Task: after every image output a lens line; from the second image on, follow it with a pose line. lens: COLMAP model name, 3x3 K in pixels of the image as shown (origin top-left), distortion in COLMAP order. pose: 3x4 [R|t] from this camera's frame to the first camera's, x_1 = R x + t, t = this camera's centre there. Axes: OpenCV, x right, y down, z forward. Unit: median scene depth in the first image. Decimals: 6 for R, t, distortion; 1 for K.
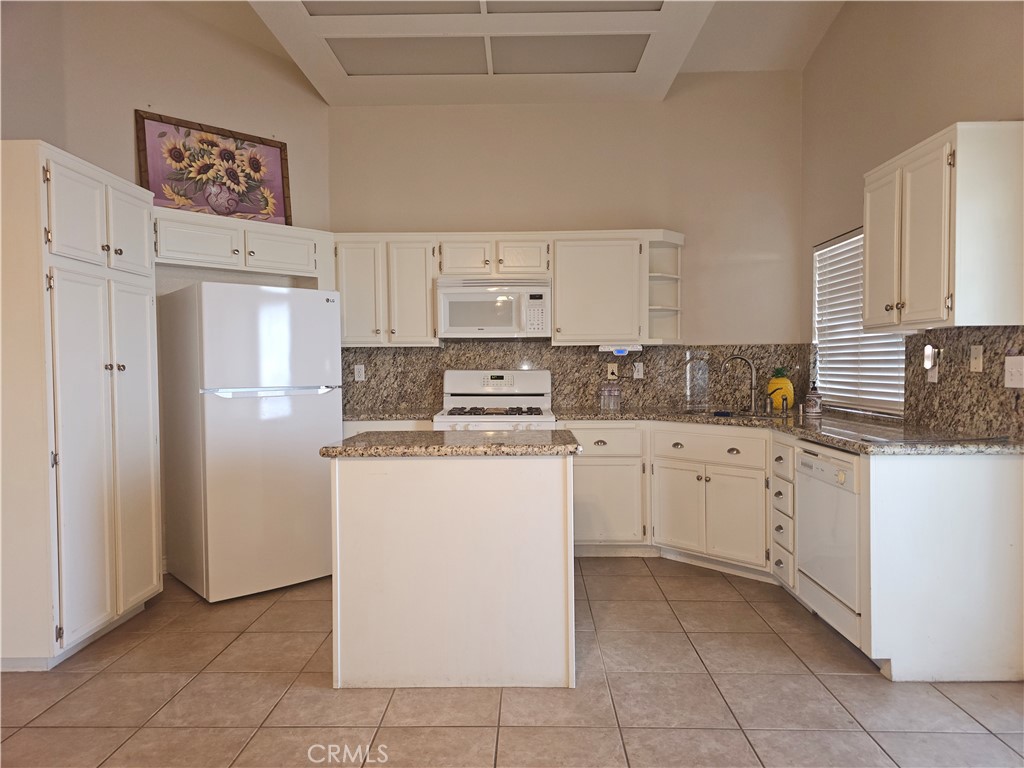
lens RADIAL K [[677.1, 0, 516.8], [0, 677.1, 384.2], [0, 0, 1]] dist [0.050964, -0.035728]
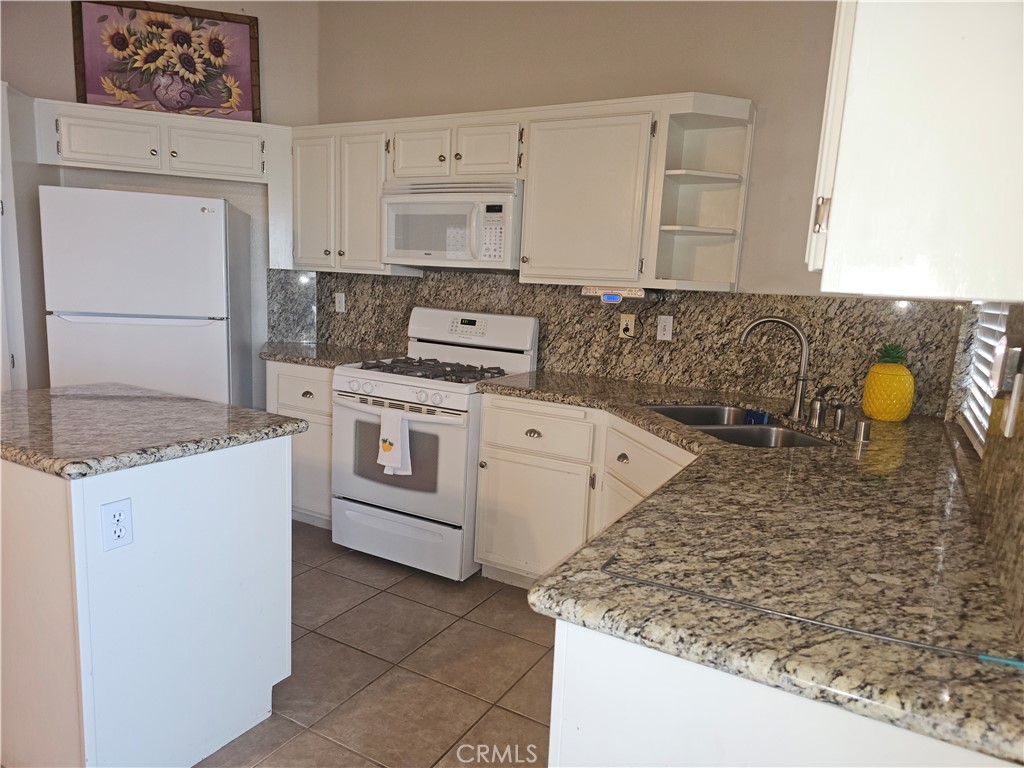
lens RADIAL K [[677.1, 0, 511.8], [0, 677.1, 393.9], [0, 0, 1]] dist [0.050964, -0.035728]
pose [[0.876699, 0.129052, -0.463406, 0.383444], [-0.071971, 0.987688, 0.138899, -0.040290], [0.475625, -0.088421, 0.875193, 0.382864]]
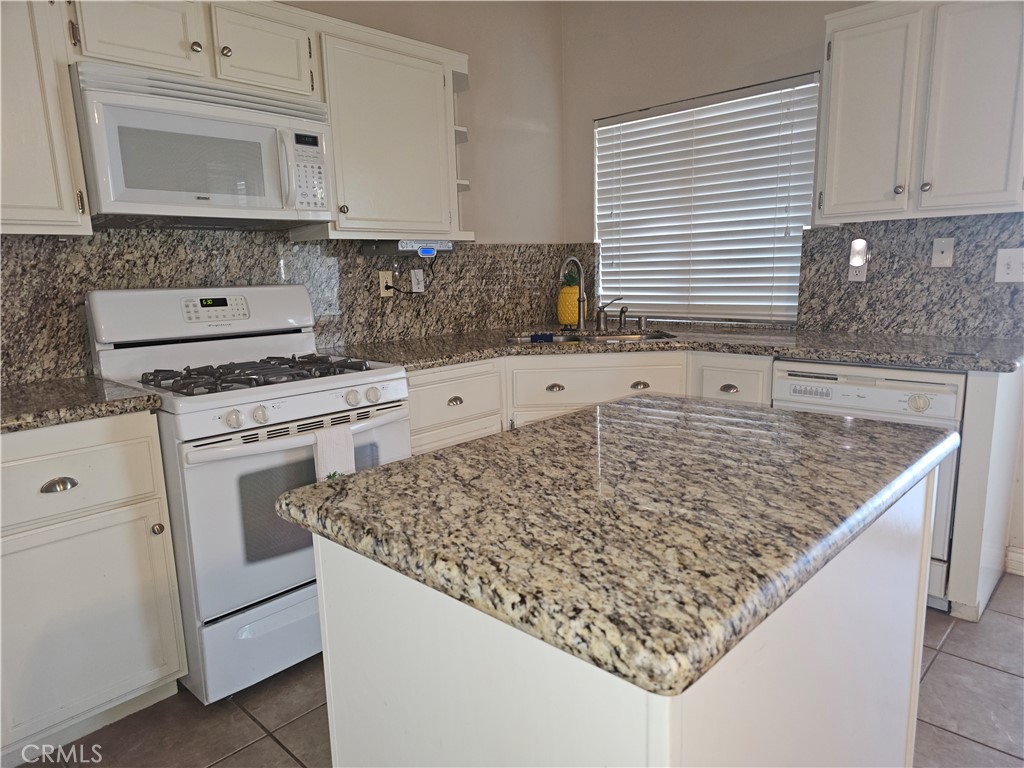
lens RADIAL K [[677.1, 0, 516.2], [0, 677.1, 393.1], [0, 0, 1]] dist [0.050964, -0.035728]
pose [[0.674607, -0.145360, 0.723724, -0.265693], [0.043970, 0.986592, 0.157171, -0.013763], [-0.736867, -0.074207, 0.671953, 0.512140]]
